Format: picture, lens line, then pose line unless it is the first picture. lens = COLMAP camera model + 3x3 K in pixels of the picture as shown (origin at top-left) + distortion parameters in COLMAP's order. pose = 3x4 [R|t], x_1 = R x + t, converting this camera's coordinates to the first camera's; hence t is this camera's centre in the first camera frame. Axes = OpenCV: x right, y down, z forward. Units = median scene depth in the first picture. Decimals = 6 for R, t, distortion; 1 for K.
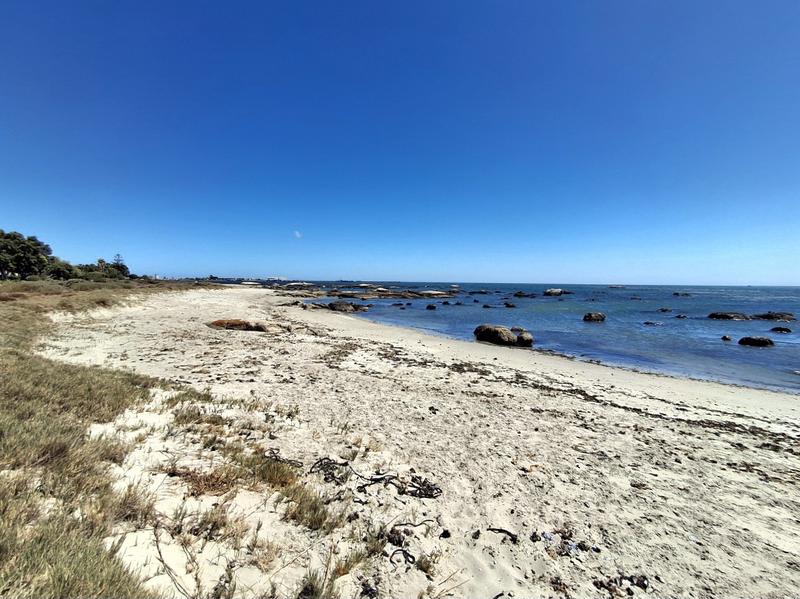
lens RADIAL K [[382.7, 0, 402.3], [0, 382.7, 292.9], [0, 0, 1]] dist [-0.001333, 0.009072]
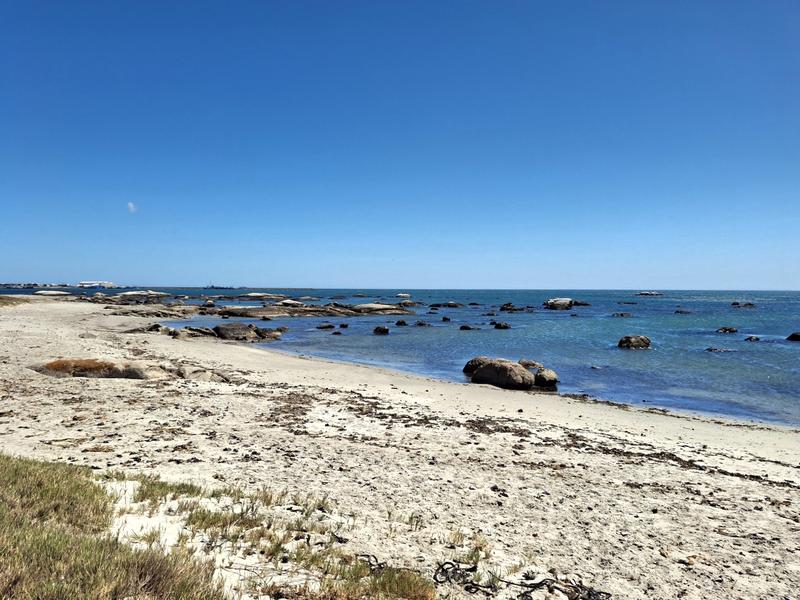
lens RADIAL K [[617.4, 0, 389.5], [0, 617.4, 298.7], [0, 0, 1]] dist [0.077498, -0.118769]
pose [[0.991456, -0.009932, 0.130060, -0.130605], [0.011282, 0.999890, -0.009642, -0.016080], [-0.129949, 0.011027, 0.991459, -0.046020]]
